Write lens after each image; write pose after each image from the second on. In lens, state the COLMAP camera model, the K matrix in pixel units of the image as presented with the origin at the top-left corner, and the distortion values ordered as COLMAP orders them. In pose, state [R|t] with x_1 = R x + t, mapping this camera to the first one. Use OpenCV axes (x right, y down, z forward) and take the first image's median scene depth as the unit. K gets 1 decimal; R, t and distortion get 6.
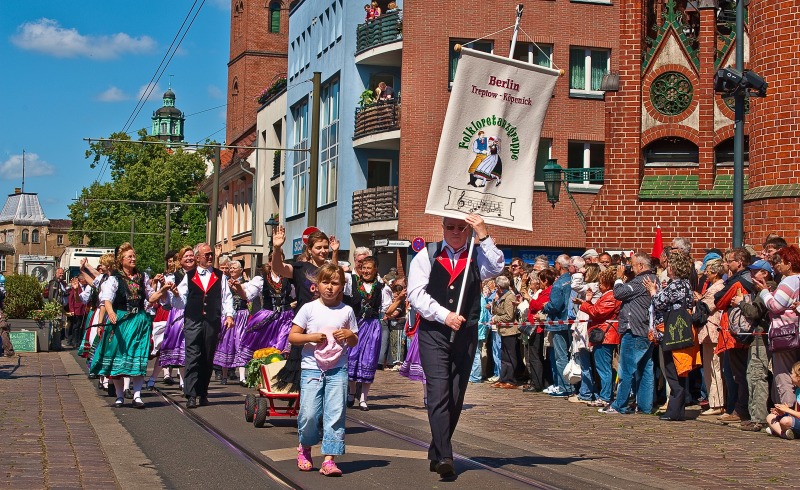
lens RADIAL K [[1640.2, 0, 400.9], [0, 1640.2, 245.5], [0, 0, 1]] dist [-0.183236, 0.000000]
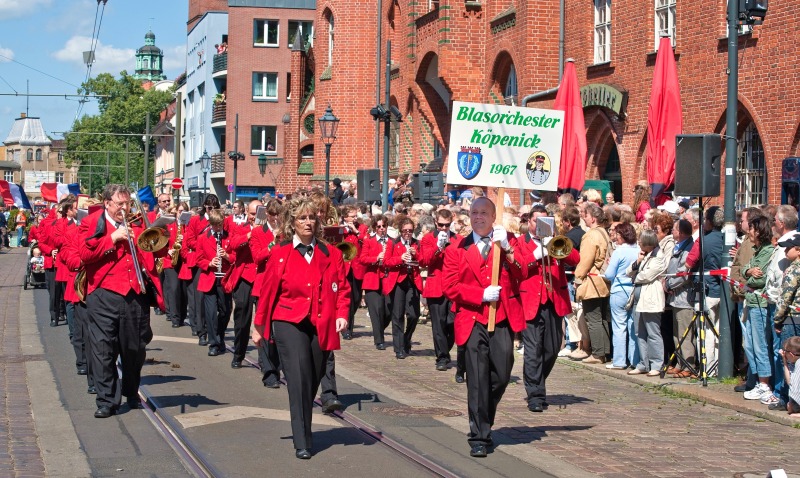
lens RADIAL K [[1568.4, 0, 398.2], [0, 1568.4, 238.6], [0, 0, 1]] dist [-0.205695, 0.000000]
pose [[0.999978, -0.005538, 0.003692, 0.035065], [0.005327, 0.998470, 0.055033, -0.007186], [-0.003991, -0.055012, 0.998478, -0.140113]]
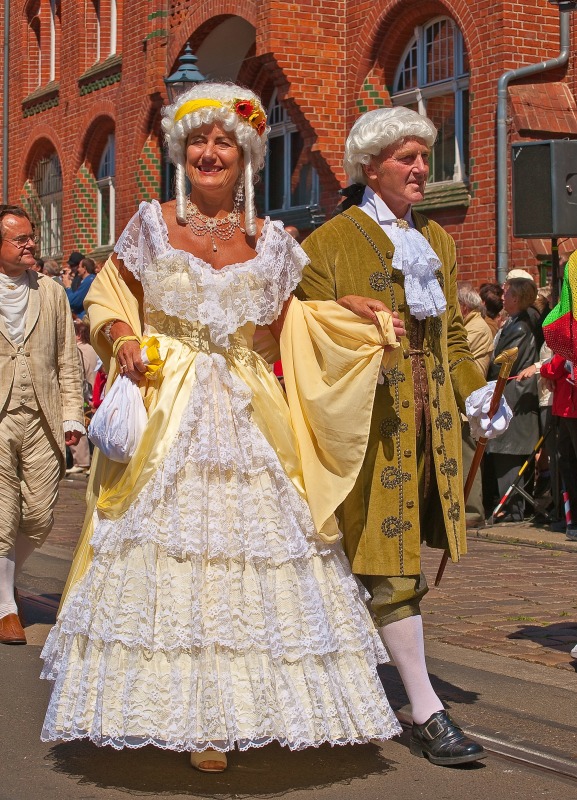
lens RADIAL K [[1738.2, 0, 290.2], [0, 1738.2, 399.6], [0, 0, 1]] dist [-0.200335, 0.000000]
pose [[0.965357, -0.022724, 0.259943, 0.016867], [0.005681, 0.997795, 0.066128, -0.002590], [-0.260872, -0.062360, 0.963357, -0.065264]]
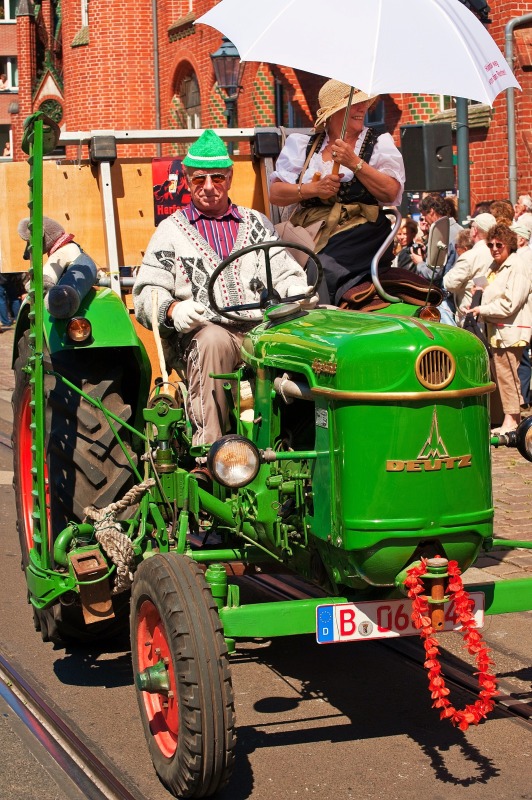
lens RADIAL K [[1577.4, 0, 269.6], [0, 1577.4, 399.4], [0, 0, 1]] dist [-0.148760, 0.000000]
pose [[0.989588, -0.060137, 0.130765, 0.020841], [0.040003, 0.987651, 0.151474, -0.004969], [-0.138259, -0.144666, 0.979773, -0.079209]]
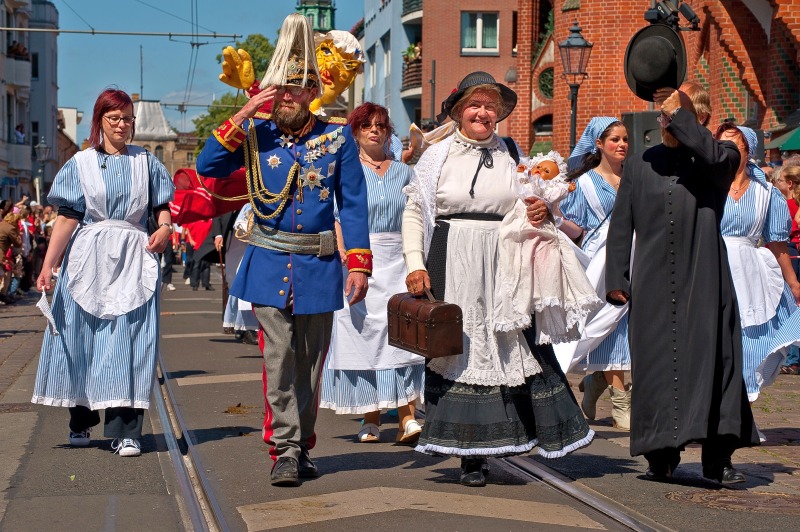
lens RADIAL K [[2234.3, 0, 400.9], [0, 2234.3, 265.9], [0, 0, 1]] dist [0.381681, 0.000000]
pose [[0.992863, -0.010423, -0.118808, 0.034502], [0.016384, 0.998649, 0.049306, -0.004261], [0.118134, -0.050900, 0.991692, -0.124731]]
